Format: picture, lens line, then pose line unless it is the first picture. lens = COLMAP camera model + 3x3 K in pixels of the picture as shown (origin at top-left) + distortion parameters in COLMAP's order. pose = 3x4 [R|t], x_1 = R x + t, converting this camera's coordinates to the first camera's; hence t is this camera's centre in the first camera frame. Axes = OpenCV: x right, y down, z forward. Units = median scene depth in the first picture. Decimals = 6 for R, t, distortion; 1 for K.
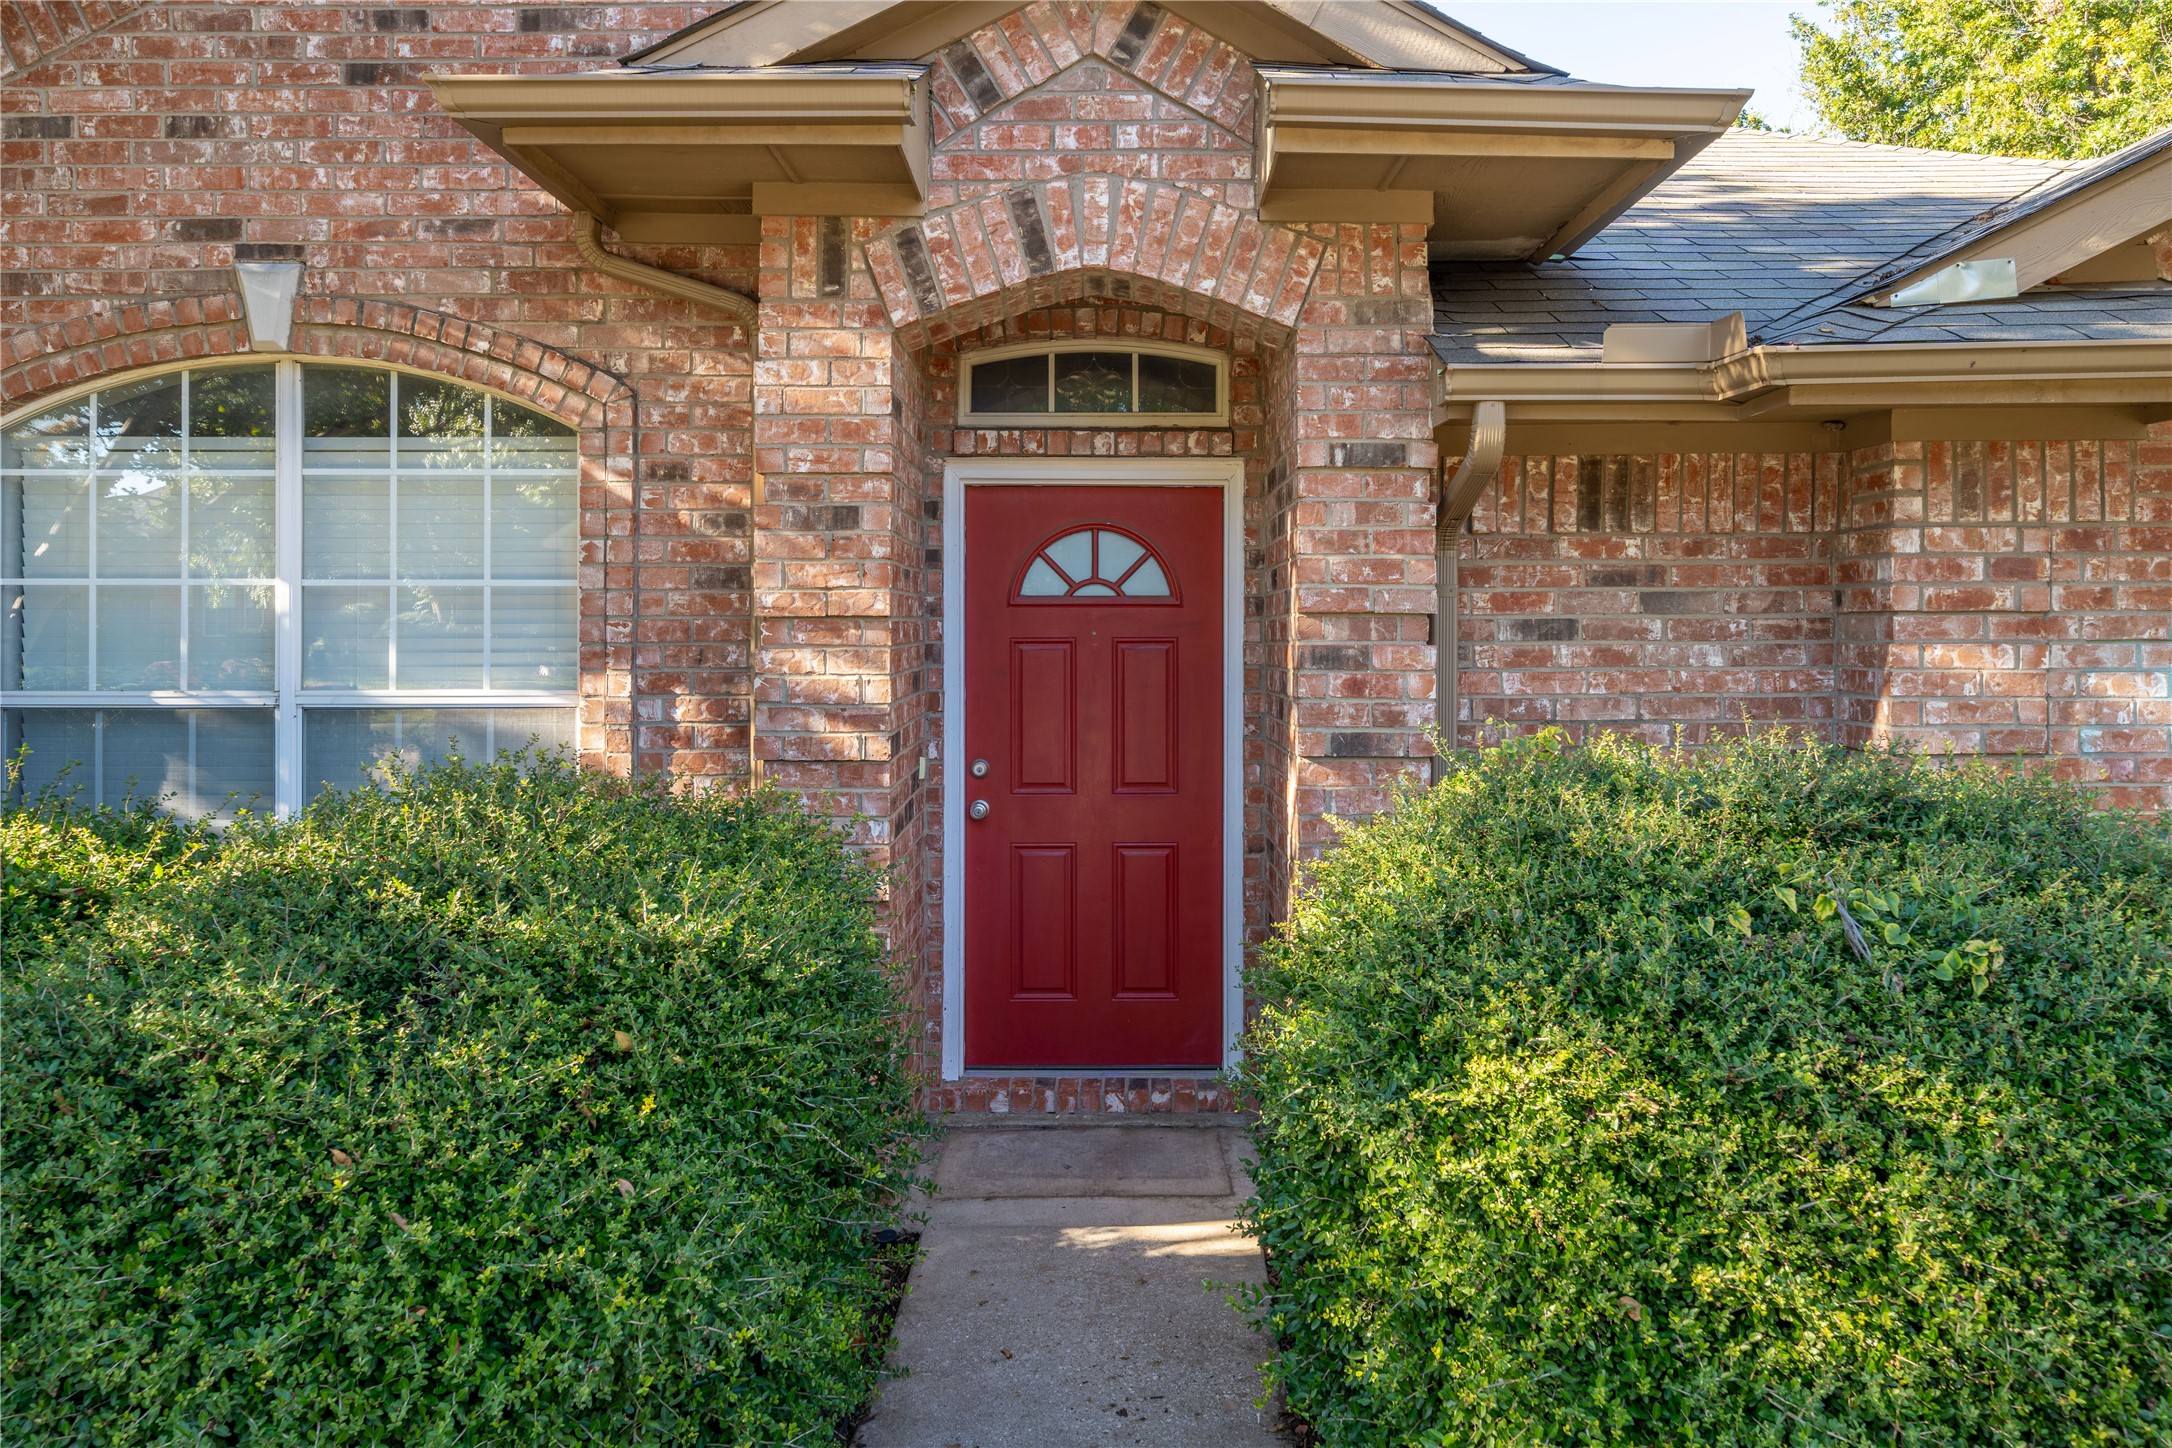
lens RADIAL K [[1497.5, 0, 1108.3], [0, 1497.5, 612.8], [0, 0, 1]] dist [-0.000619, 0.002981]
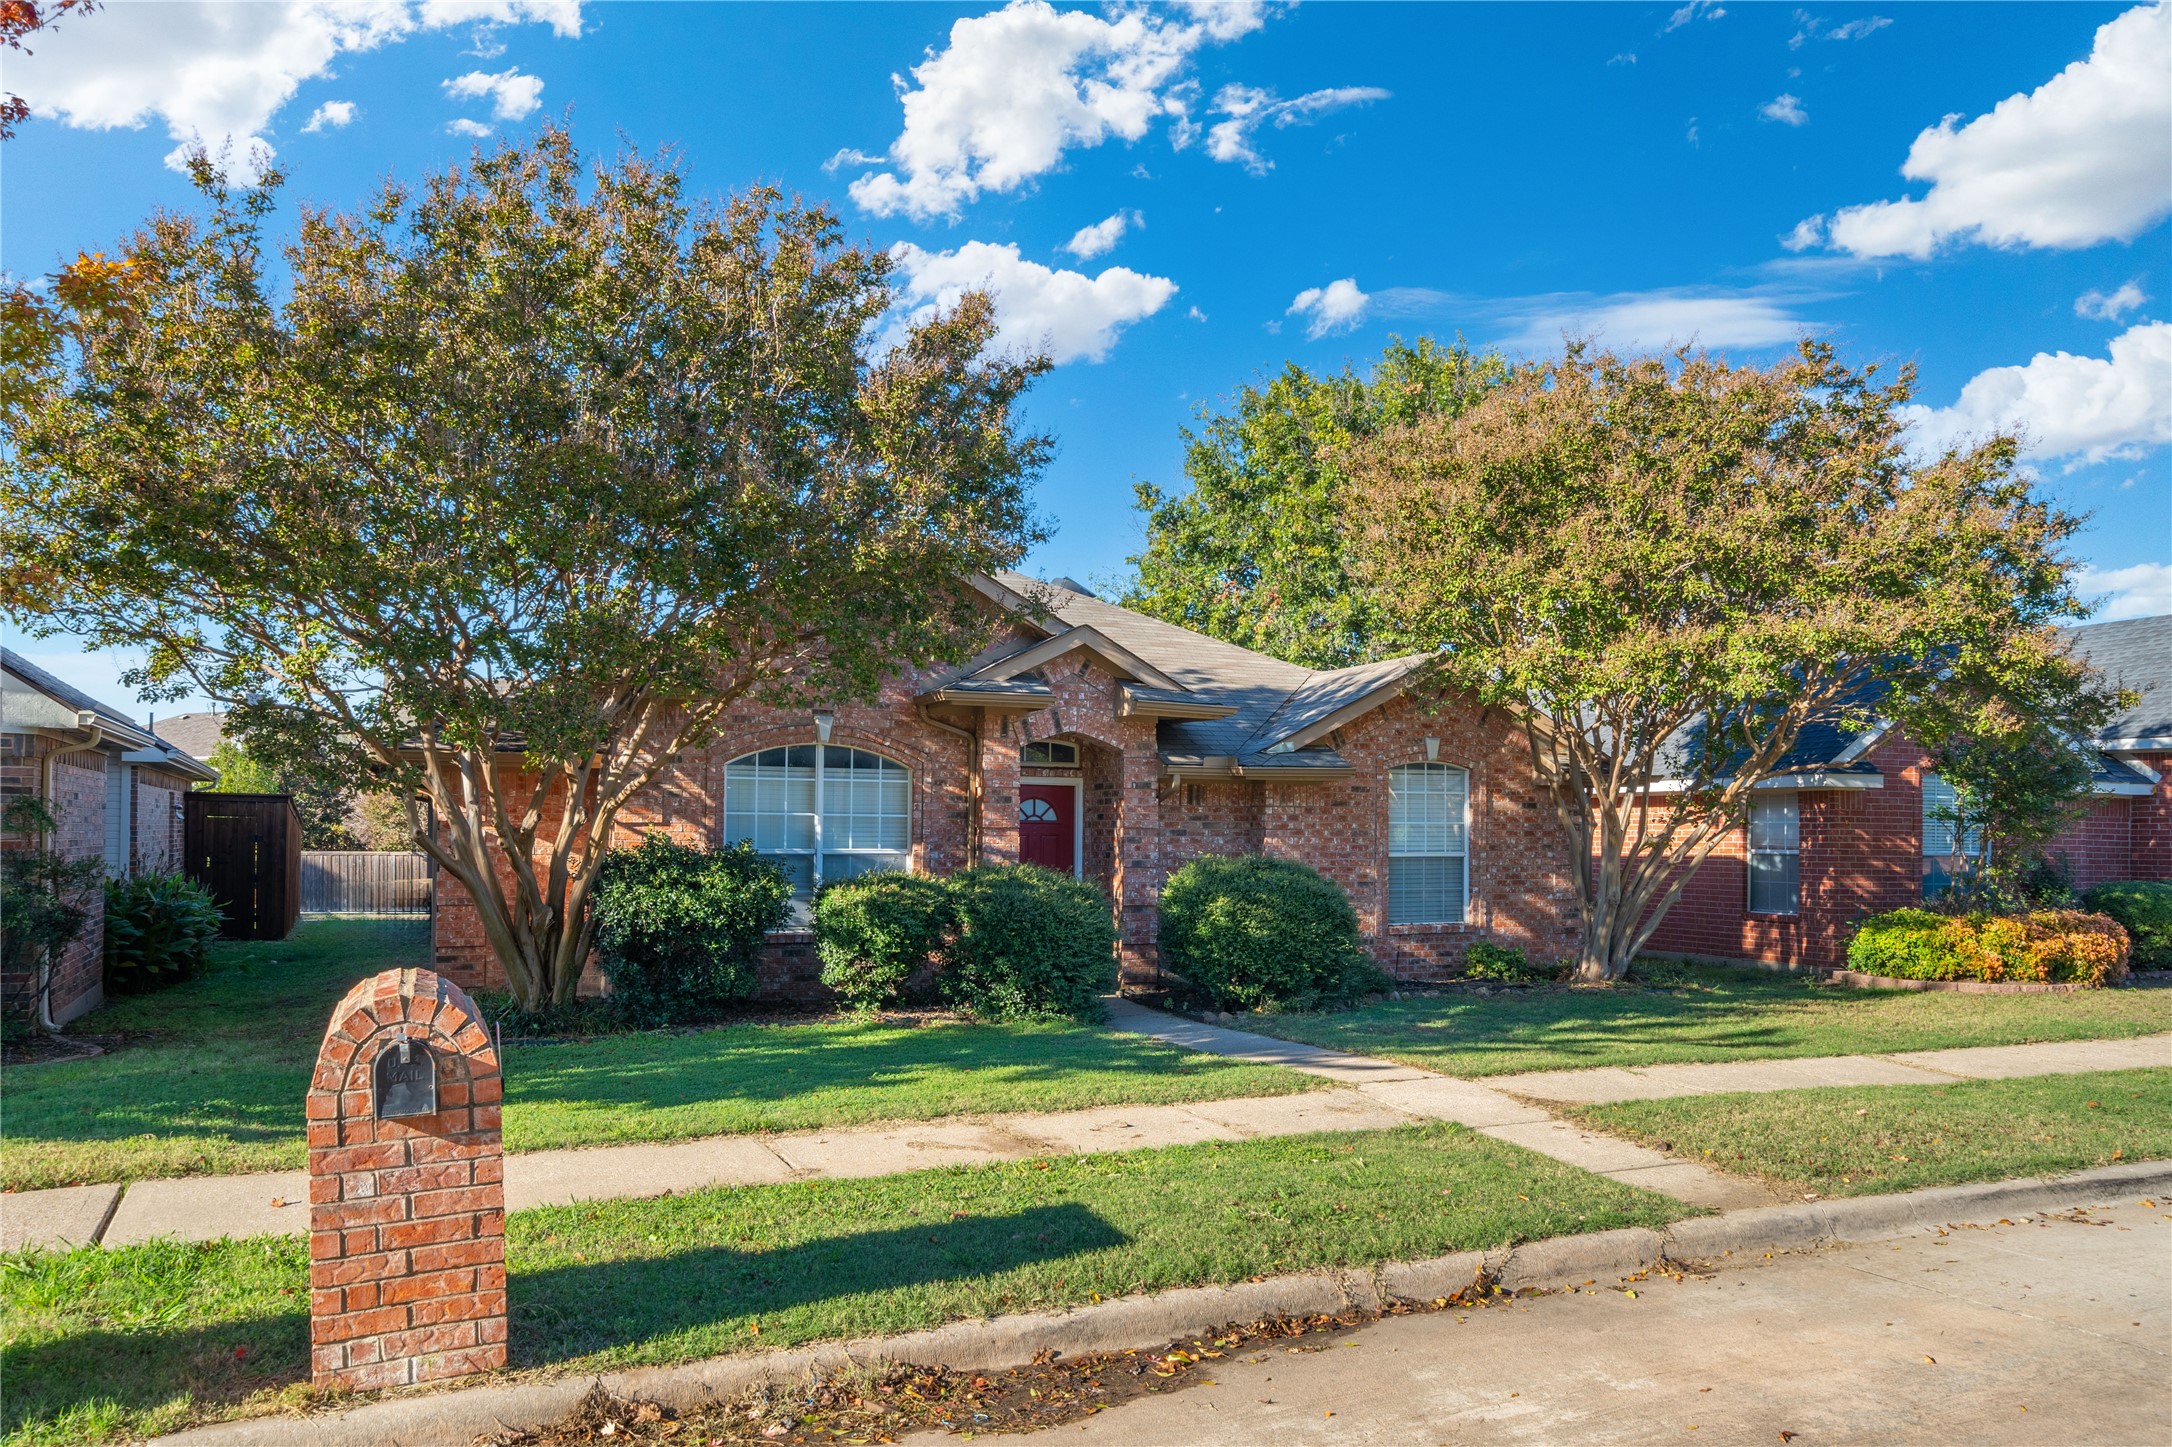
lens RADIAL K [[1501.3, 0, 1086.0], [0, 1501.3, 723.5], [0, 0, 1]] dist [-0.002984, 0.001653]
pose [[0.922780, 0.034947, 0.383740, -1.277284], [-0.012909, 0.998123, -0.059858, -0.030977], [-0.385111, 0.050283, 0.921499, -2.192768]]
